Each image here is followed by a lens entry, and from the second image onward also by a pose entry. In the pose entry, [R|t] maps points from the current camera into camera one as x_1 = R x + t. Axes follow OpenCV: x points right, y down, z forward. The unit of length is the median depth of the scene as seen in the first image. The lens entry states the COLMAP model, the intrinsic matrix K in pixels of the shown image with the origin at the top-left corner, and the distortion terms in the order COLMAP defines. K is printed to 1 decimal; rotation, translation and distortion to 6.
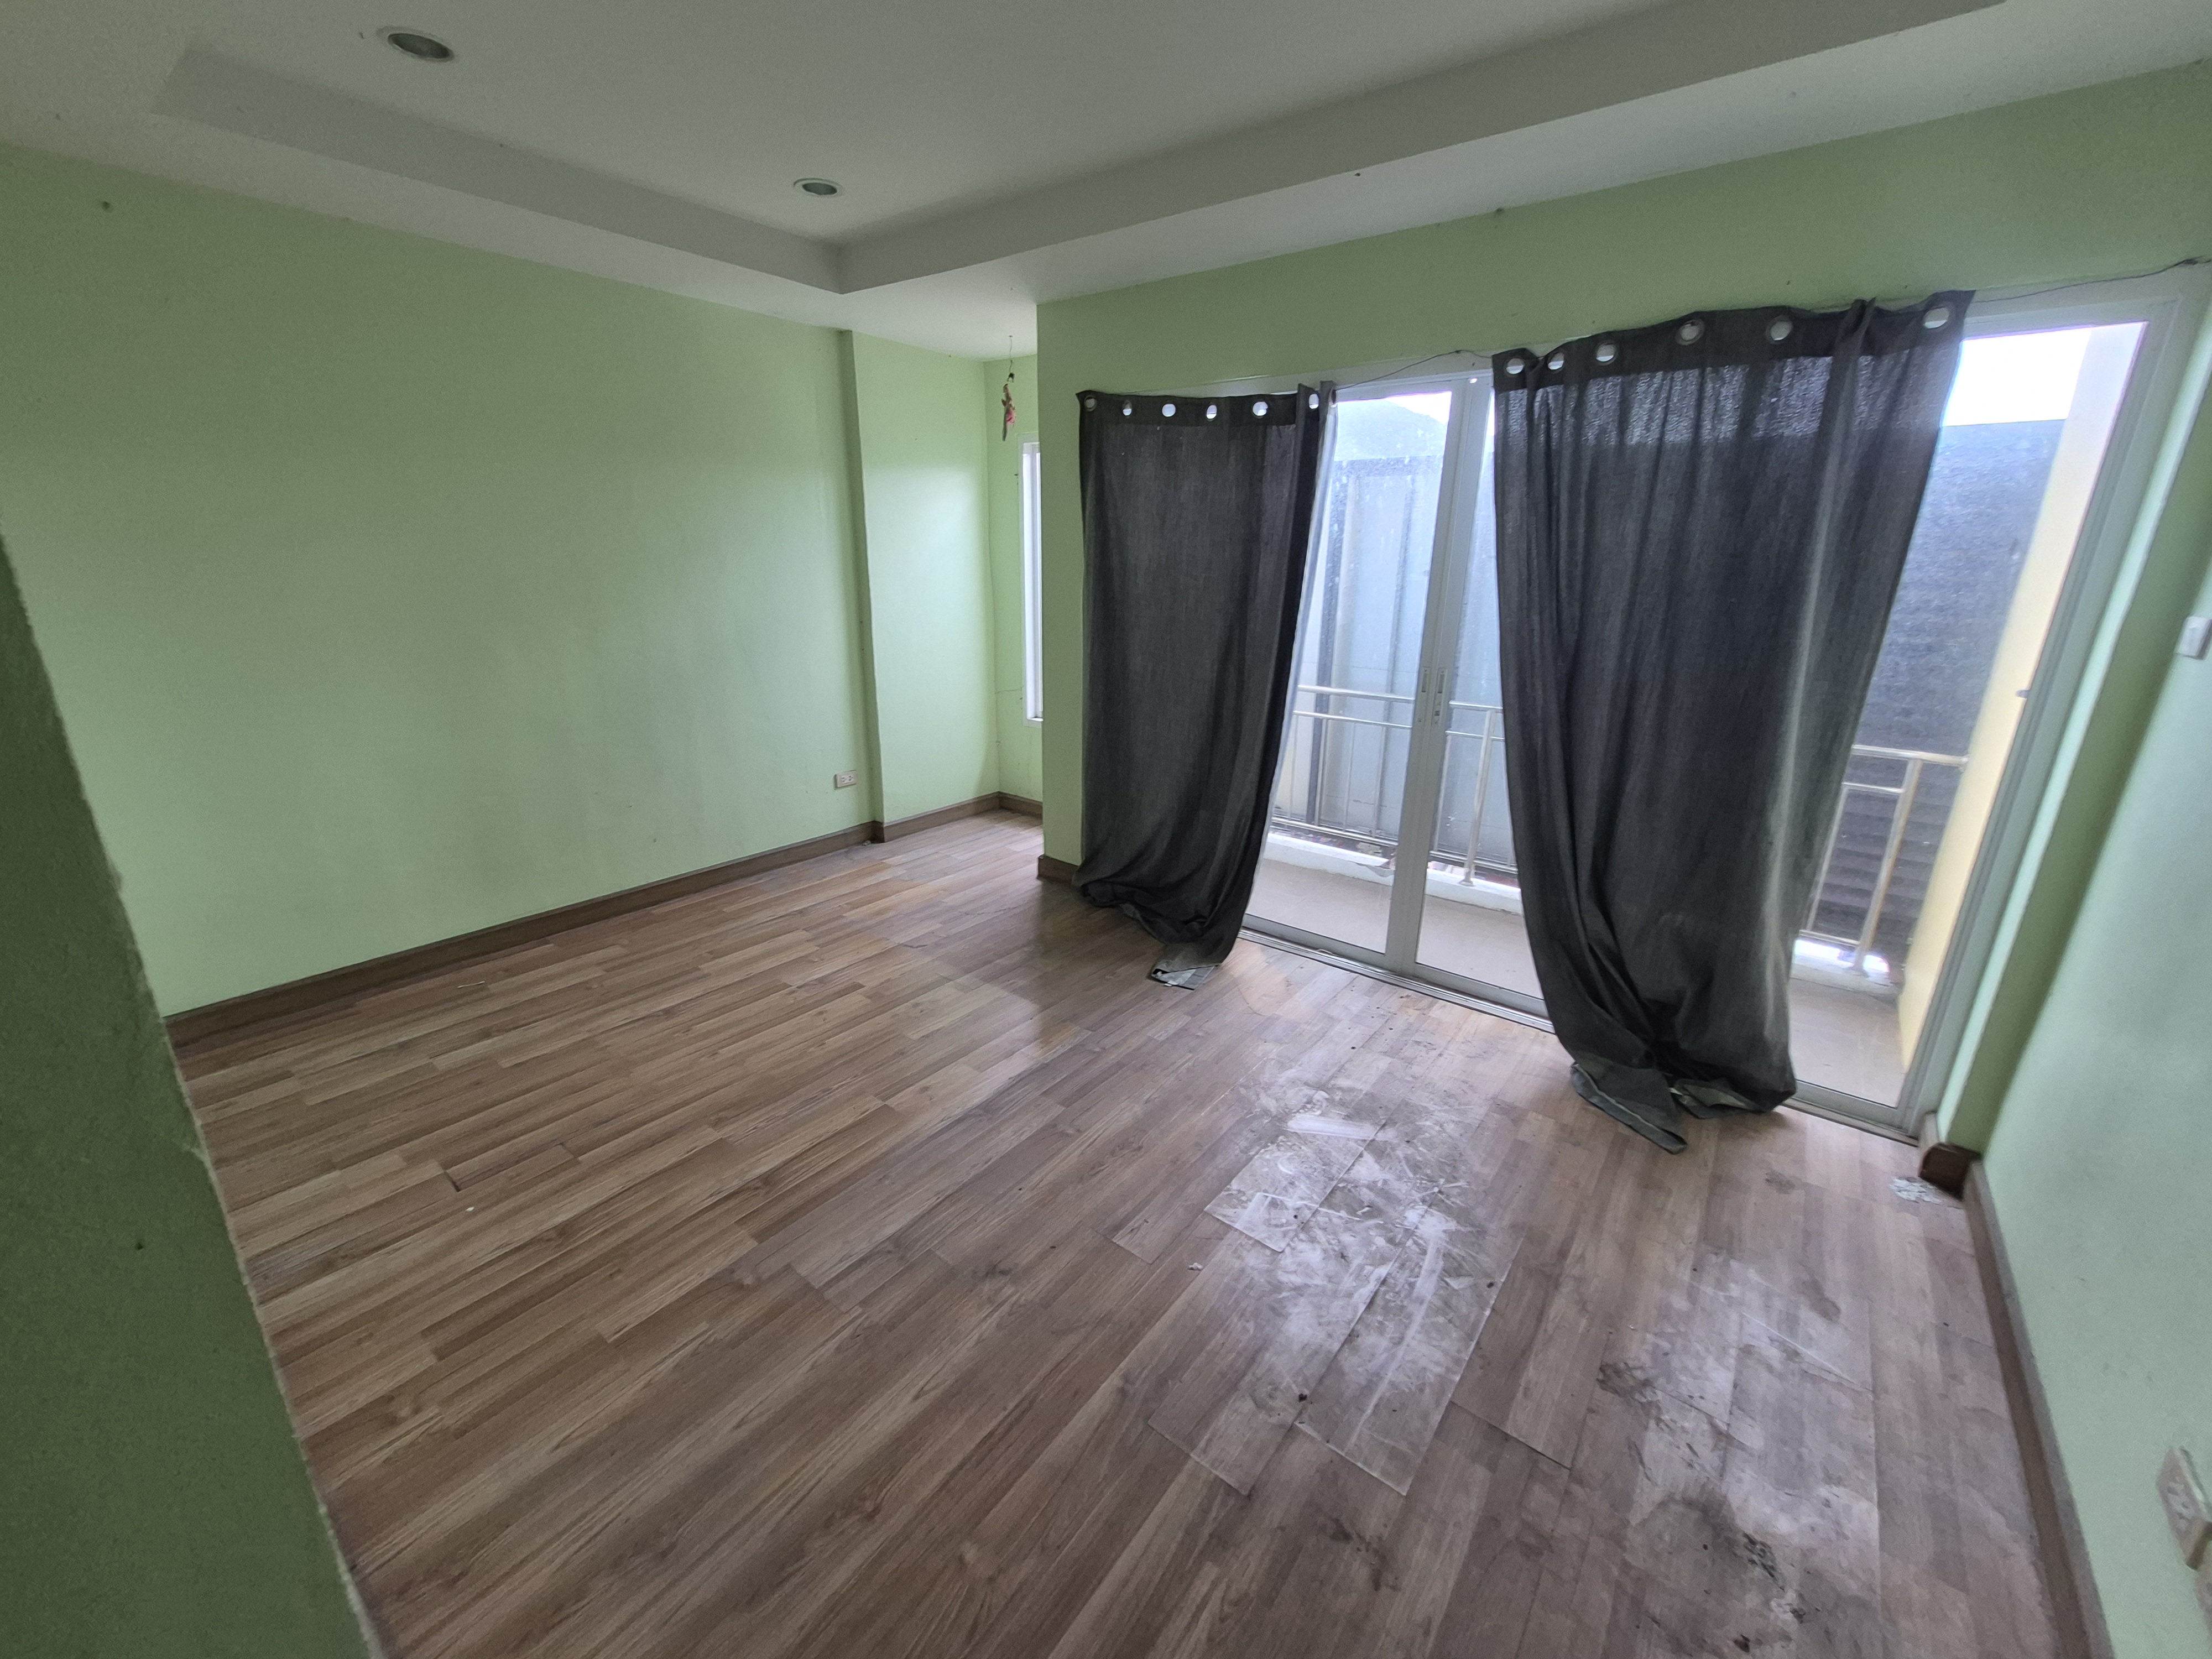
lens RADIAL K [[875.2, 0, 1119.6], [0, 875.2, 823.0], [0, 0, 1]] dist [0.007056, -0.000006]
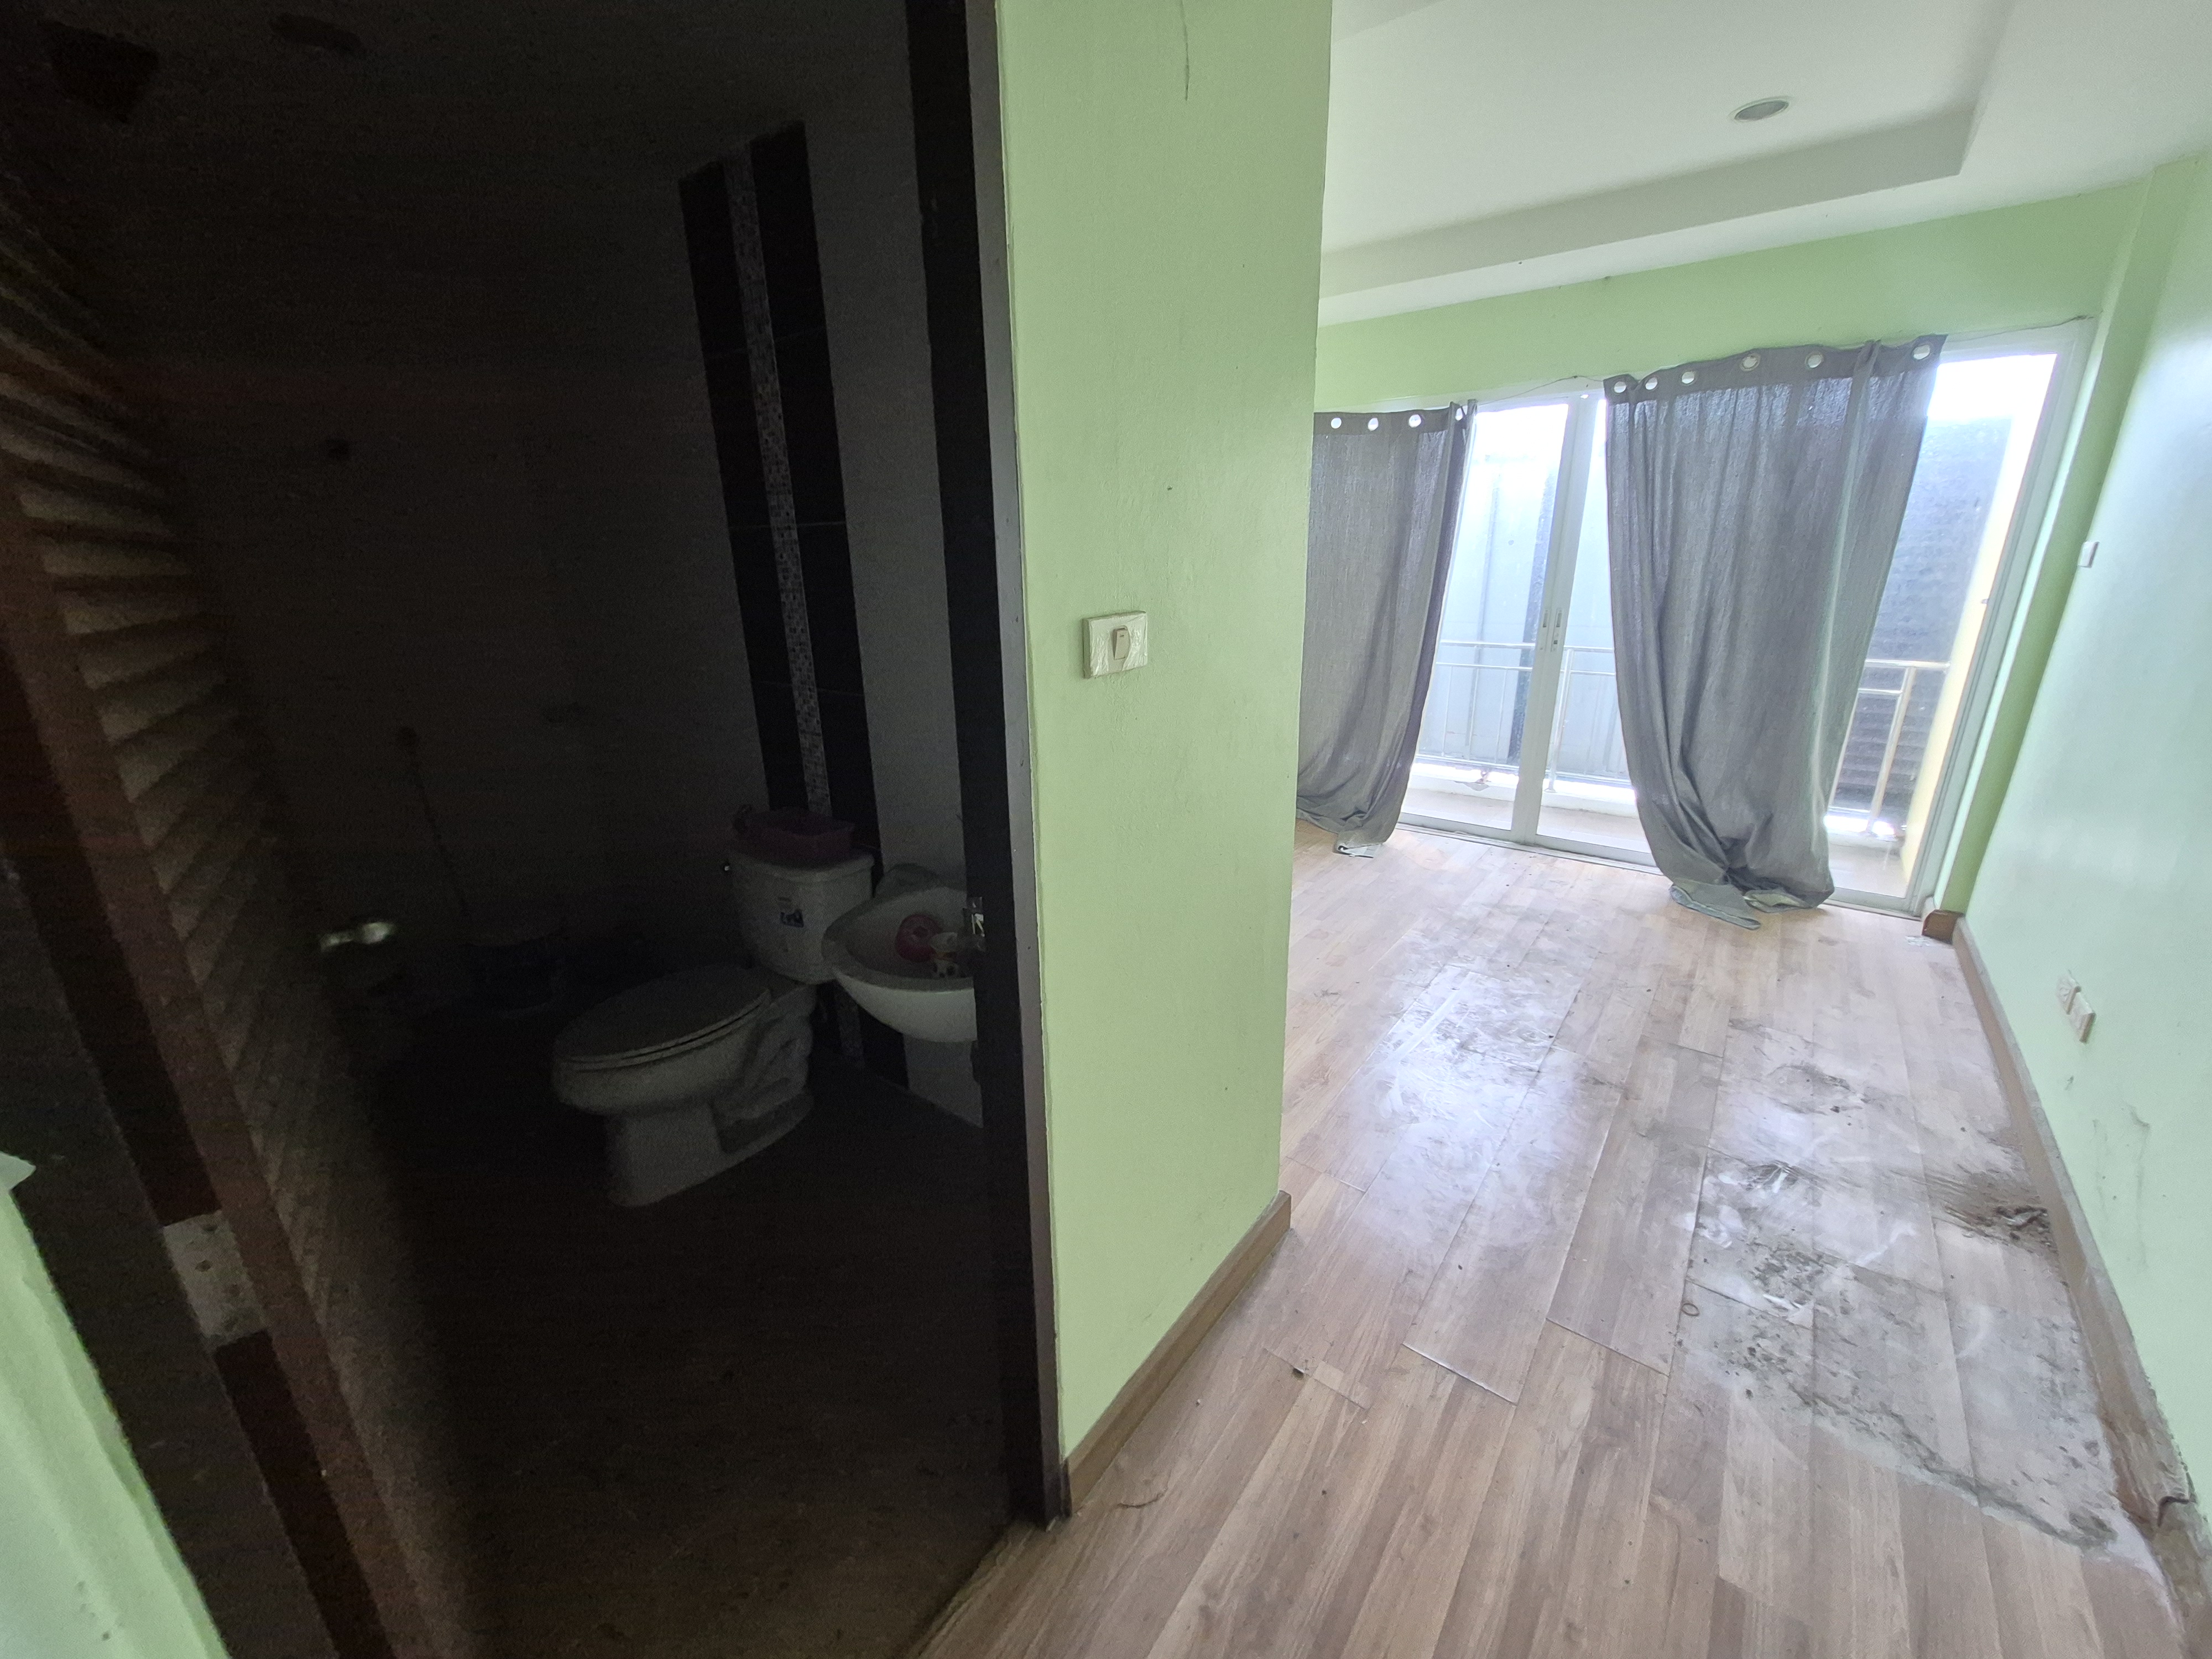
lens RADIAL K [[875.2, 0, 1101.3], [0, 875.2, 826.0], [0, 0, 1]] dist [0.007056, -0.000006]
pose [[0.999438, -0.033462, -0.001743, -0.400838], [0.033478, 0.999384, 0.010521, 0.139566], [0.001390, -0.010573, 0.999943, -0.414967]]
